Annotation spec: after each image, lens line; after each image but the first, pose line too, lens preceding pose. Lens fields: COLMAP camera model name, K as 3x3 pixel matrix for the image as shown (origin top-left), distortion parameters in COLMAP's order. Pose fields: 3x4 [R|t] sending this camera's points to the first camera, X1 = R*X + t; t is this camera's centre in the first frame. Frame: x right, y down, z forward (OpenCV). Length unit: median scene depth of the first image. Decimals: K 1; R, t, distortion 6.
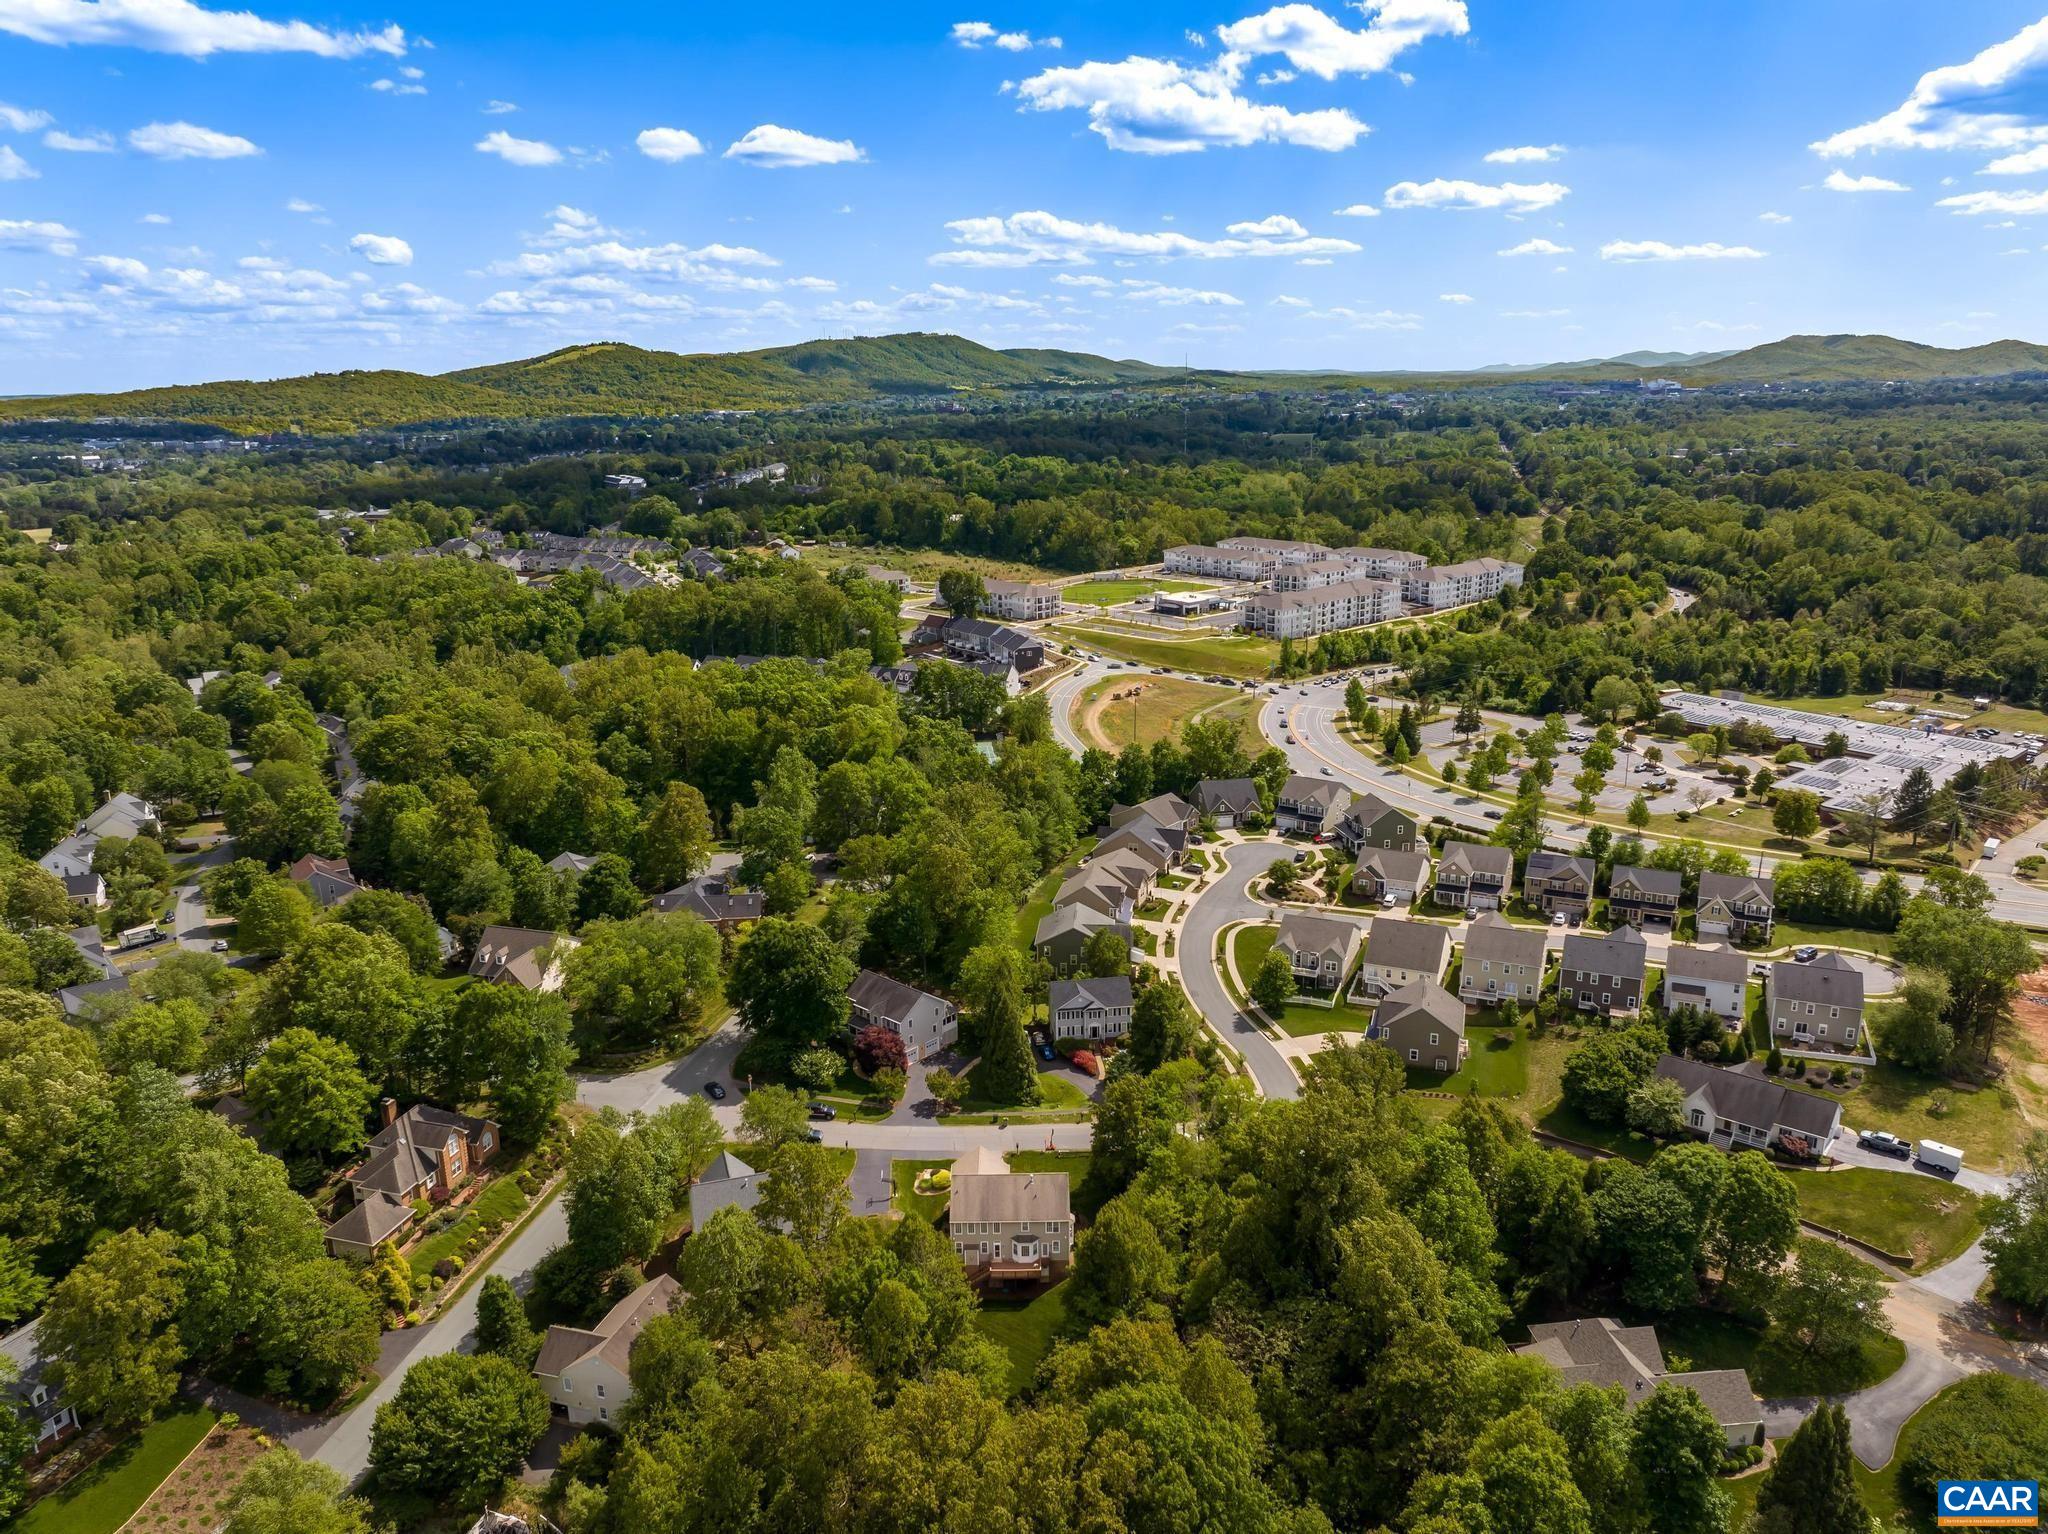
lens RADIAL K [[1447.5, 0, 1024.0], [0, 1447.5, 767.0], [0, 0, 1]] dist [-0.001817, -0.063362]
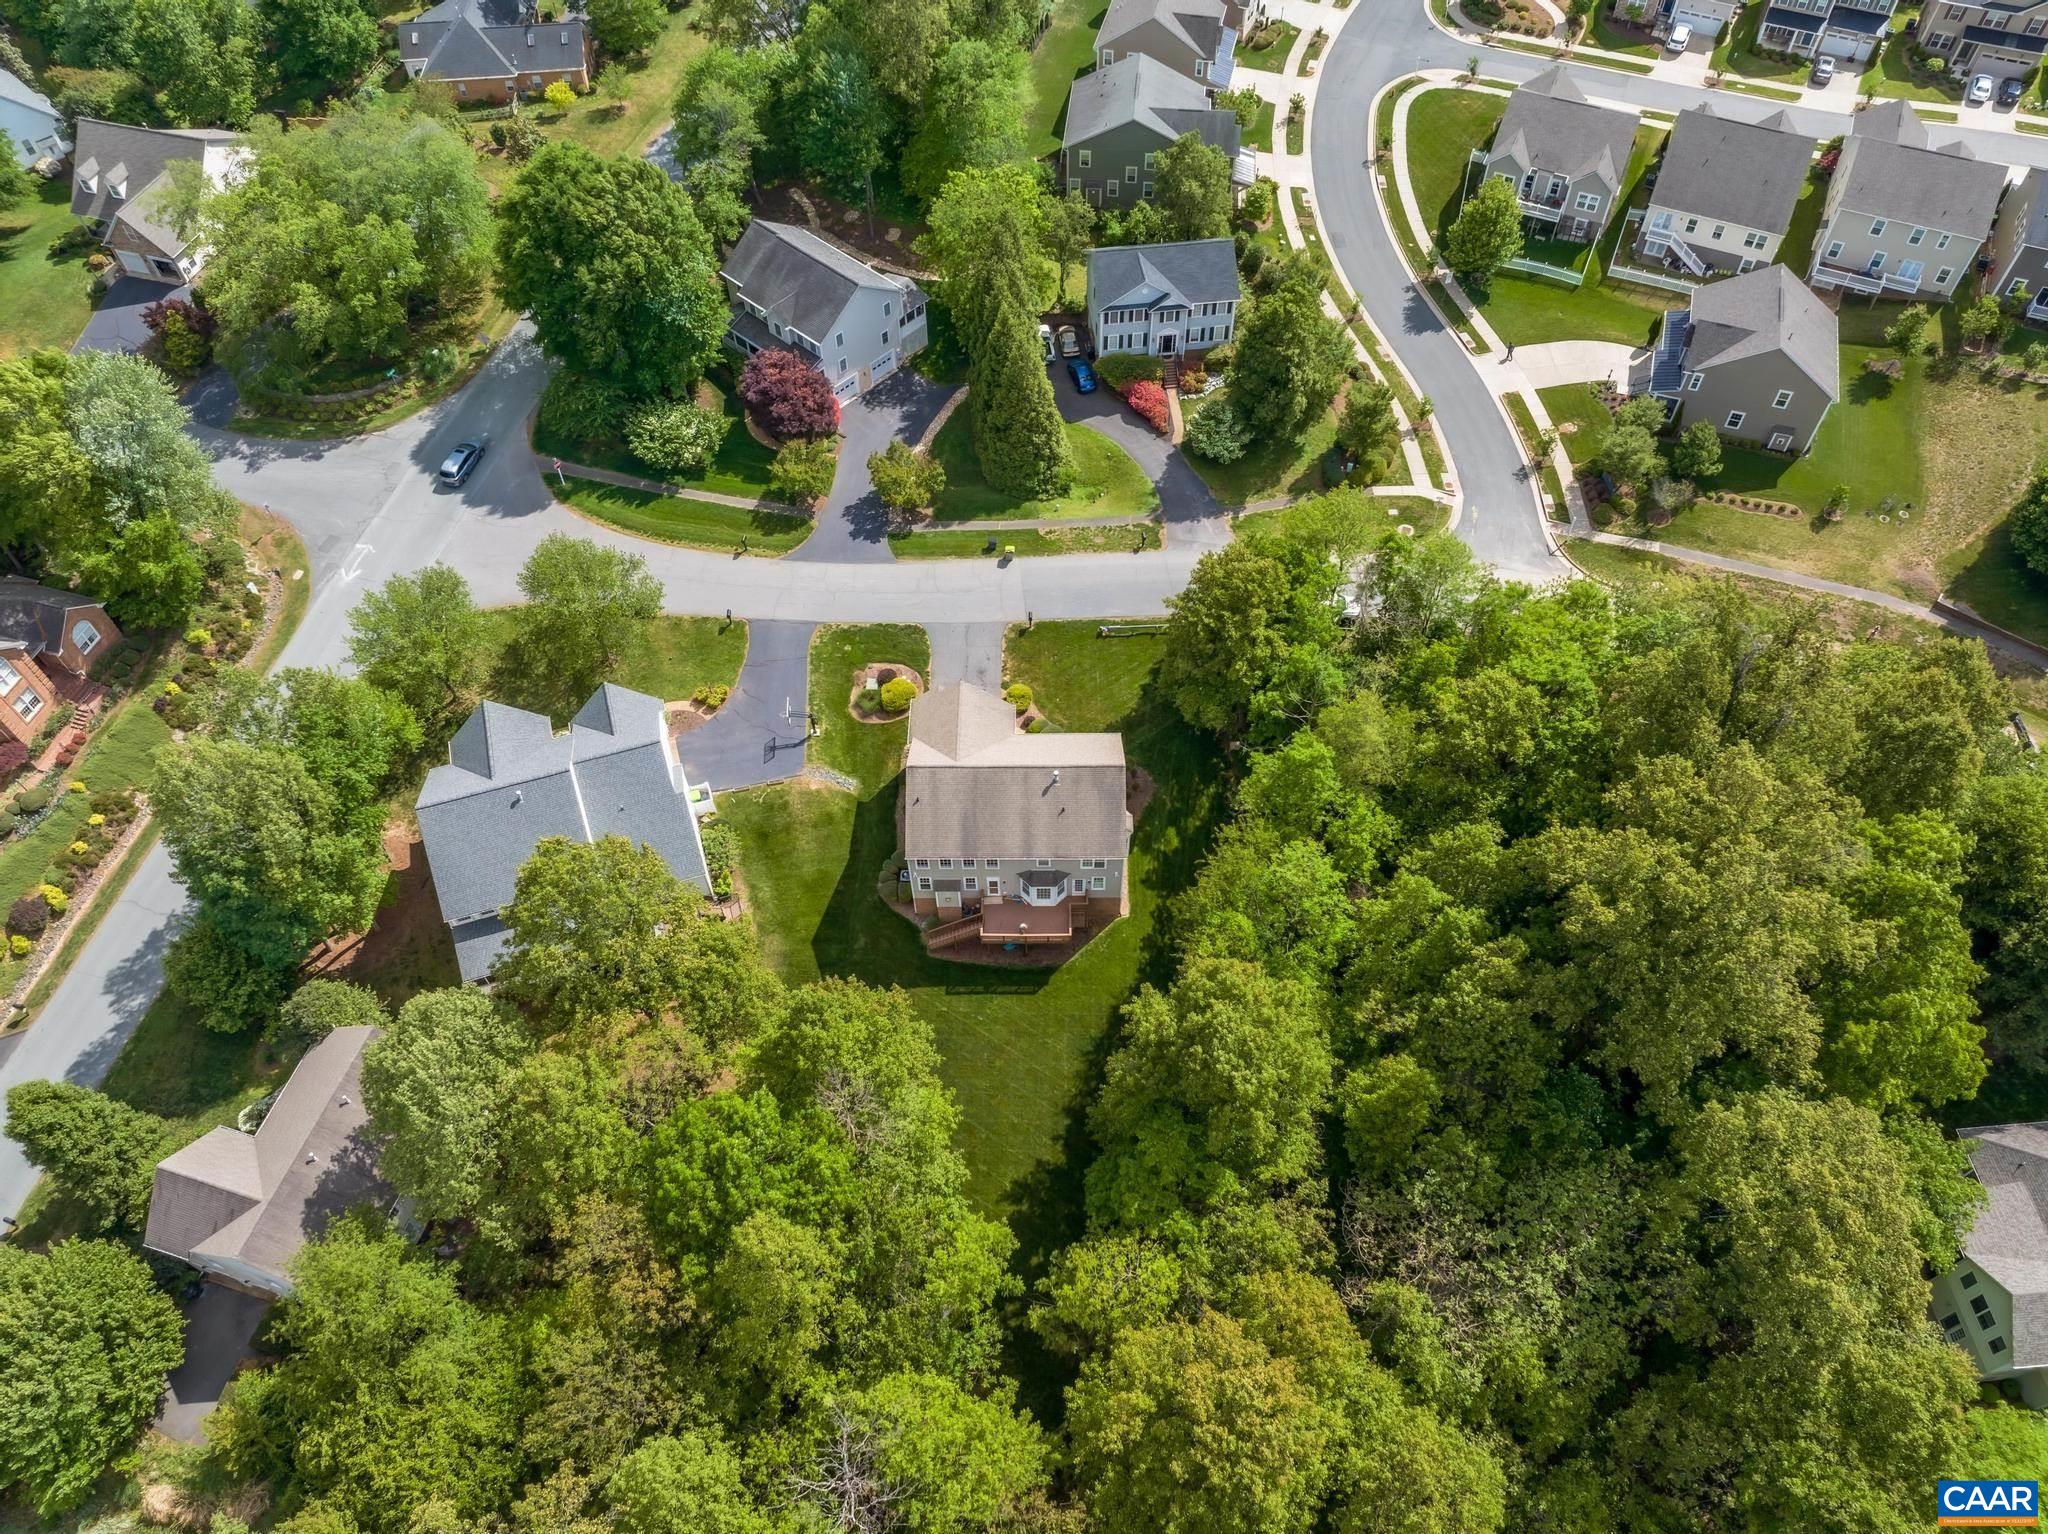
lens RADIAL K [[1475.5, 0, 1036.1], [0, 1475.5, 761.7], [0, 0, 1]] dist [-0.053527, 0.028874]
pose [[0.999985, 0.005434, -0.000696, -0.001211], [-0.003844, 0.786453, 0.617638, -0.038744], [0.003904, -0.617626, 0.786462, 0.396720]]
